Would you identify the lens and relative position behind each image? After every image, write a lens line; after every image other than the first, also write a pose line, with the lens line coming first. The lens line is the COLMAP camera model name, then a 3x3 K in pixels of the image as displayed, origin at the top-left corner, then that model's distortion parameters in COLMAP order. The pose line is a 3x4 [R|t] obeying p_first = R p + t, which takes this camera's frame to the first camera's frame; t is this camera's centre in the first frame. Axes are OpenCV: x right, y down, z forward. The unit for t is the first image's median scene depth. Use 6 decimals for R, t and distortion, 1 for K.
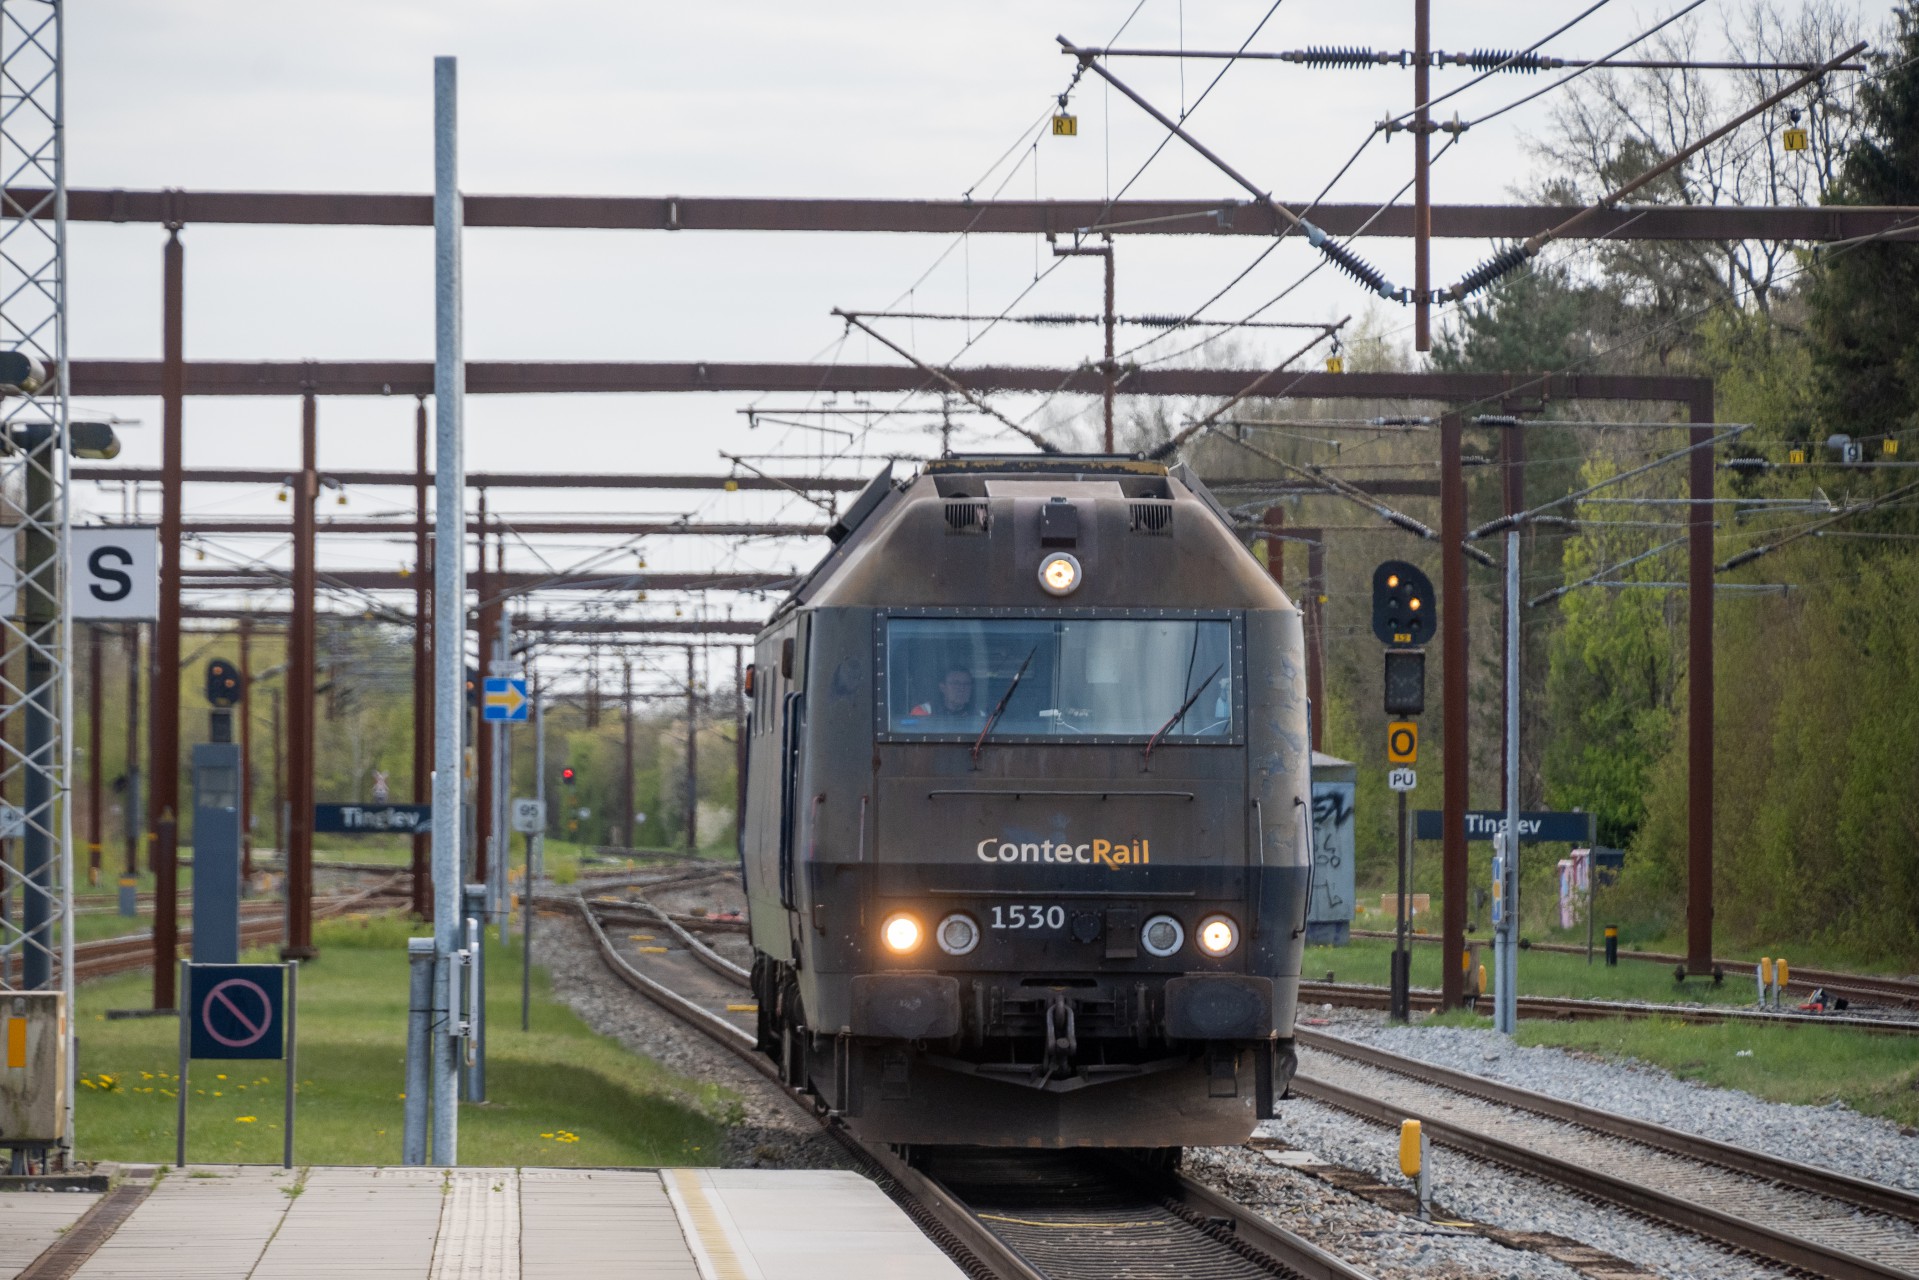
lens RADIAL K [[12852.9, 0, 1118.5], [0, 12852.9, 639.4], [0, 0, 1]] dist [-5.034114, 1.368120]
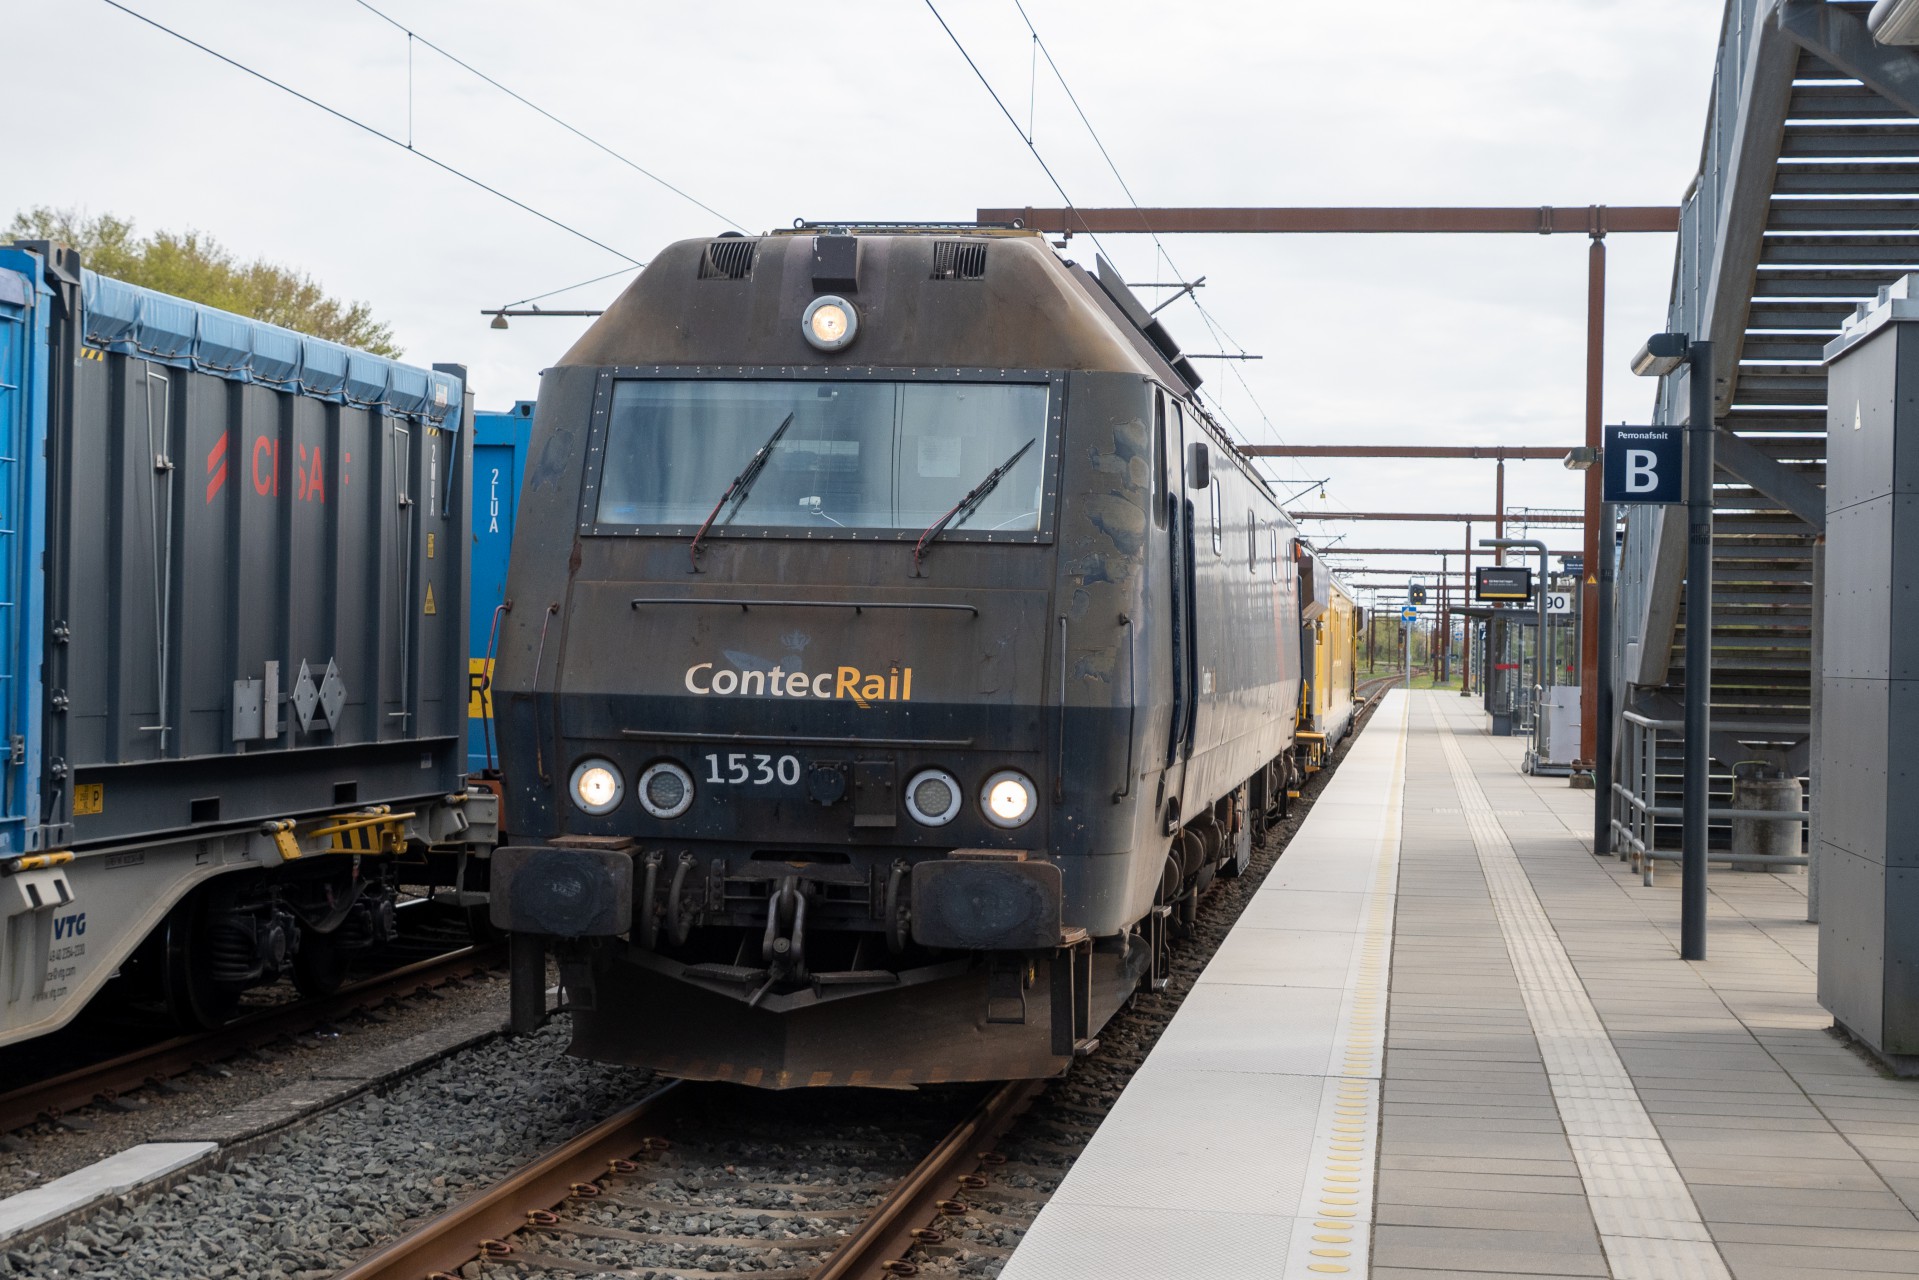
lens RADIAL K [[2945.1, 0, 959.5], [0, 2945.1, 640.0], [0, 0, 1]] dist [0.012251, 0.094151]
pose [[0.984231, 0.014274, -0.176312, 0.034997], [-0.012905, 0.999877, 0.008909, 0.012443], [0.176417, -0.006493, 0.984294, 0.833211]]
